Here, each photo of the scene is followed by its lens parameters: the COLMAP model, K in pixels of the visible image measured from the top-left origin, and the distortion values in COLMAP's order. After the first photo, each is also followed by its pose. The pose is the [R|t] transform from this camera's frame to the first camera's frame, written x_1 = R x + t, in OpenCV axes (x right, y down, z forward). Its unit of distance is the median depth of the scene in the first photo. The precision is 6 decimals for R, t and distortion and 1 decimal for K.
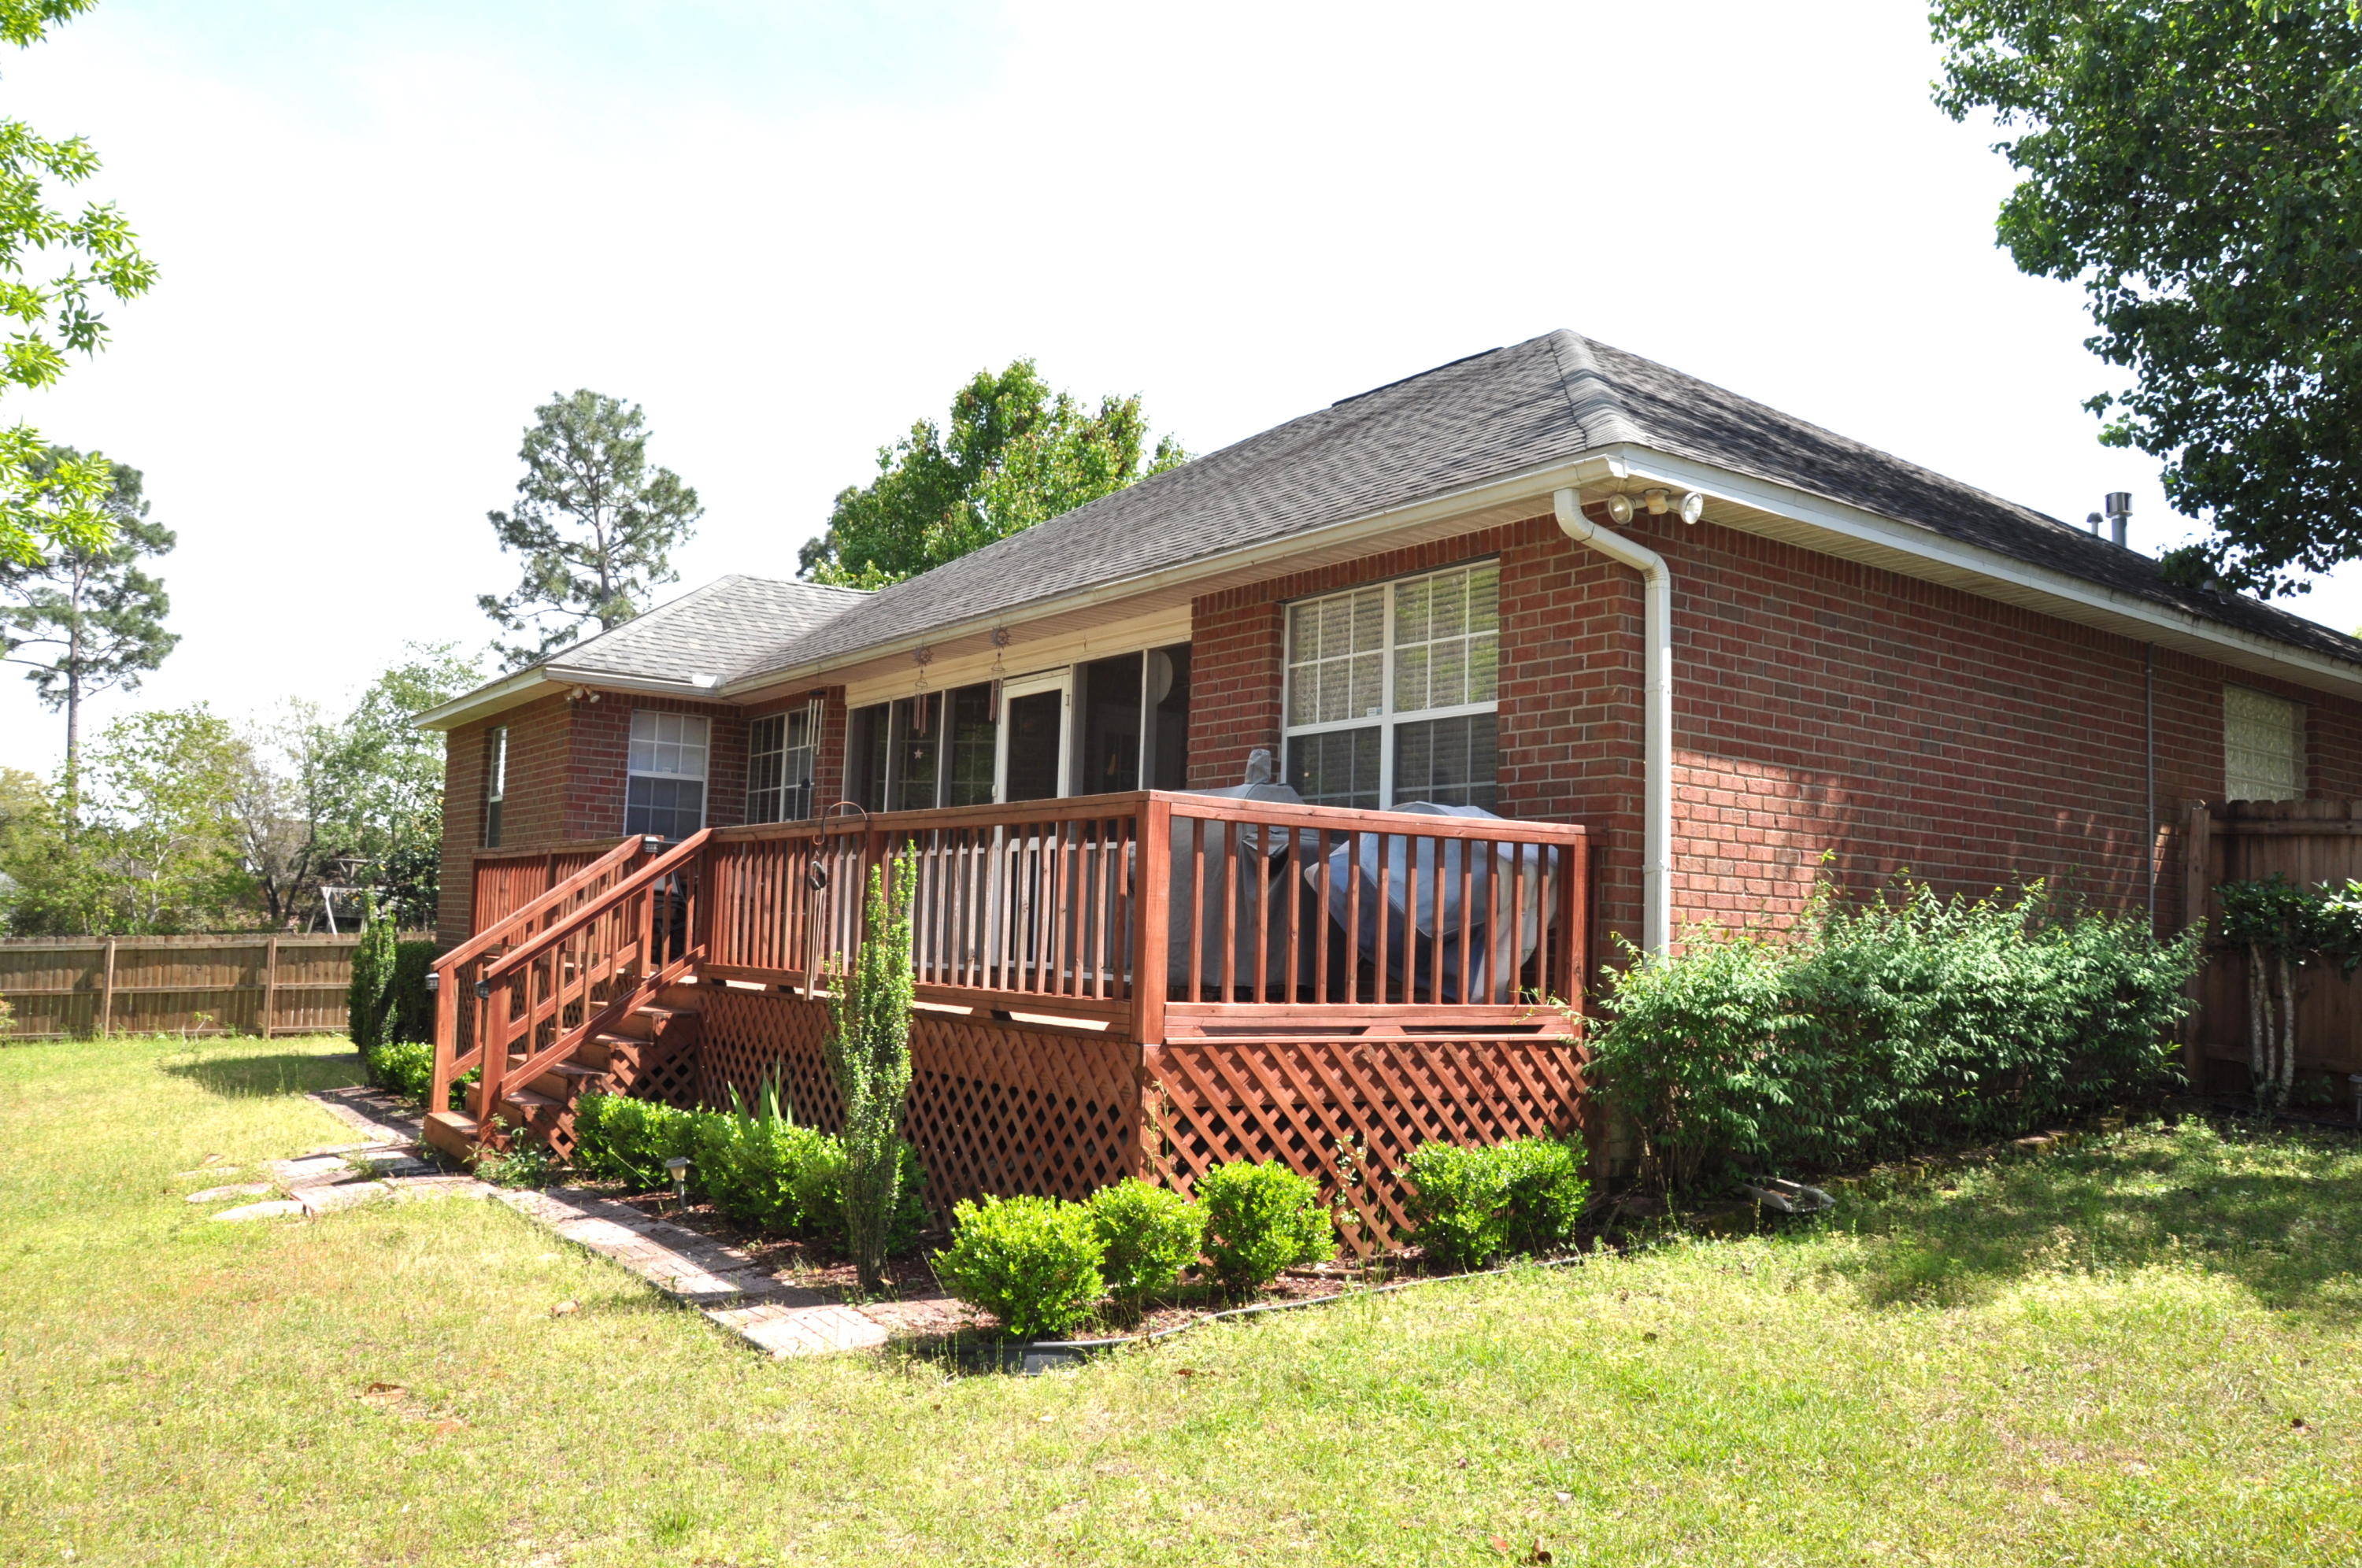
lens RADIAL K [[1836.0, 0, 1195.6], [0, 1836.0, 787.0], [0, 0, 1]] dist [-0.161034, 0.122416]
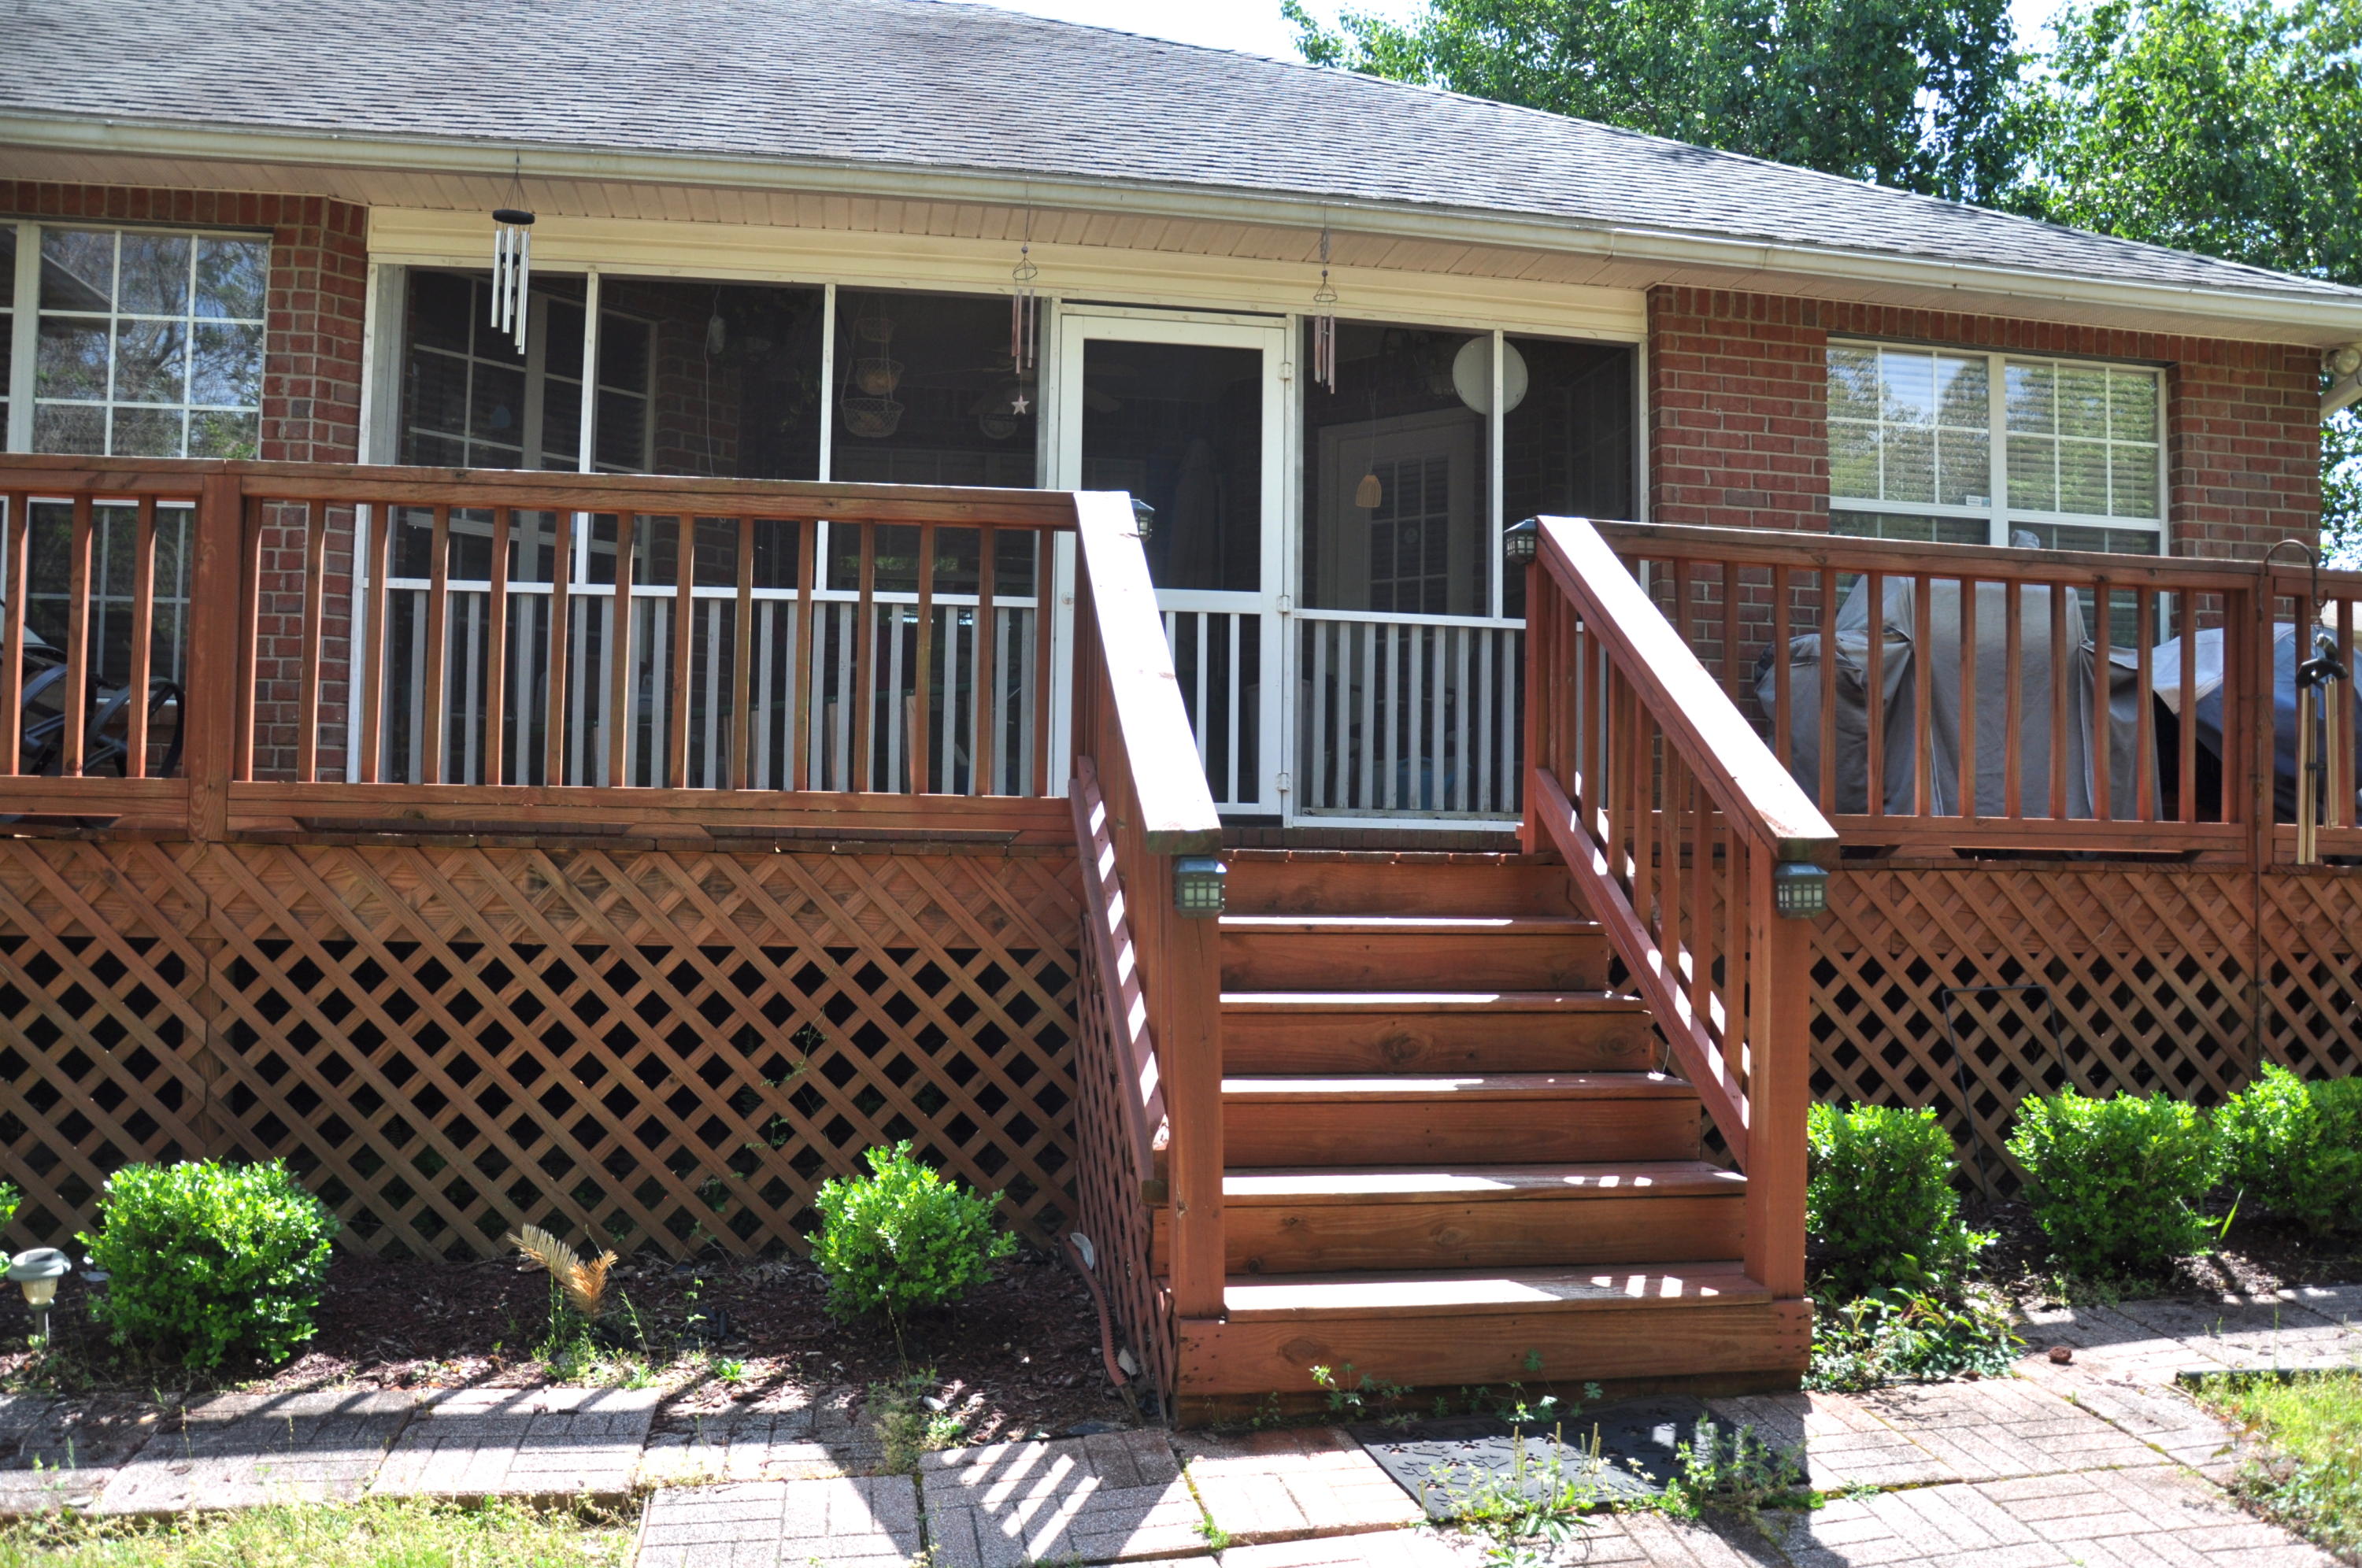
lens RADIAL K [[1836.0, 0, 1195.6], [0, 1836.0, 787.0], [0, 0, 1]] dist [-0.161034, 0.122416]
pose [[0.420355, -0.007092, 0.907332, -0.630627], [-0.081437, 0.995639, 0.045511, 0.064310], [-0.903698, -0.093021, 0.417945, 0.766694]]
